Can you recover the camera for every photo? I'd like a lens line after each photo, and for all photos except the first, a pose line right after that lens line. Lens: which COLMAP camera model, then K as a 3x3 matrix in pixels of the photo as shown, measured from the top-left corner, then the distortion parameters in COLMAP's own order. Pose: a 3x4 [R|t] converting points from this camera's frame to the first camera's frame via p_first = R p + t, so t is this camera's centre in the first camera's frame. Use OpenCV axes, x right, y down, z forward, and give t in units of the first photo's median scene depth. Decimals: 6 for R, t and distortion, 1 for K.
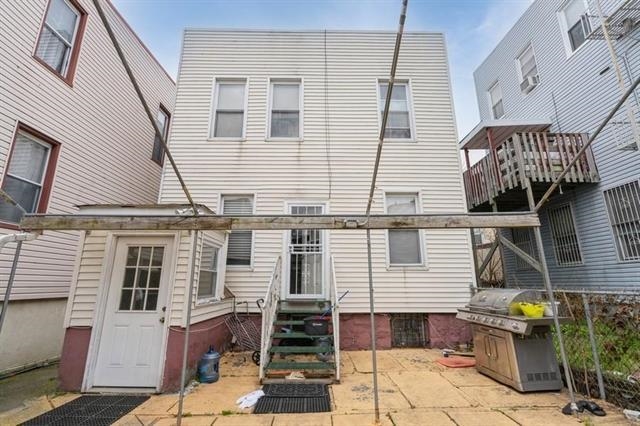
lens RADIAL K [[287.9, 0, 321.8], [0, 287.9, 214.9], [0, 0, 1]] dist [-0.005757, 0.001438]
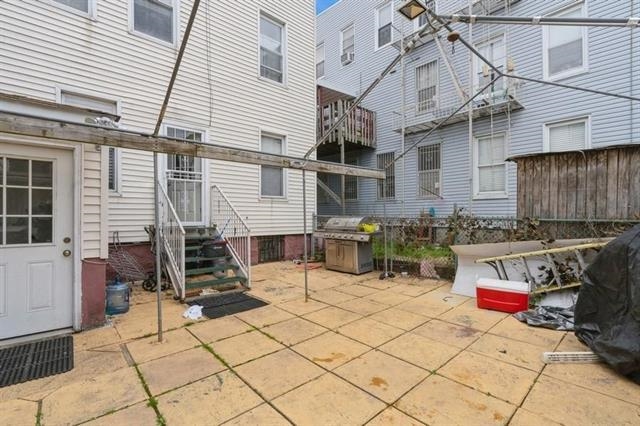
lens RADIAL K [[287.9, 0, 321.3], [0, 287.9, 212.9], [0, 0, 1]] dist [-0.005757, 0.001438]
pose [[0.756493, 0.005839, 0.653976, -0.431124], [-0.157608, 0.972117, 0.173634, -0.000652], [-0.634727, -0.234425, 0.736320, -0.025978]]
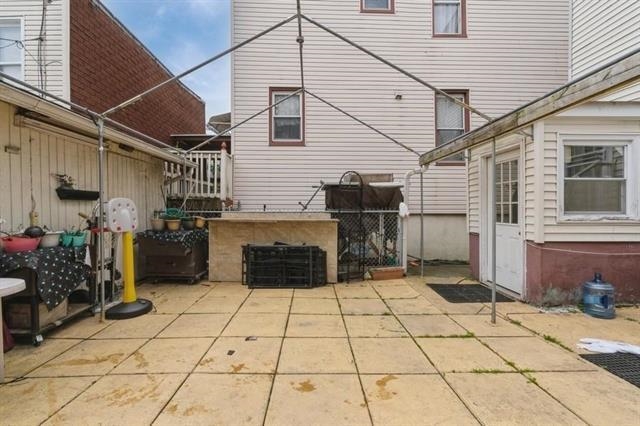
lens RADIAL K [[287.9, 0, 316.7], [0, 287.9, 216.8], [0, 0, 1]] dist [-0.005757, 0.001438]
pose [[0.008199, 0.025701, -0.999636, 0.327318], [0.232523, 0.972219, 0.026903, 0.095778], [0.972556, -0.232659, 0.001995, 0.259684]]
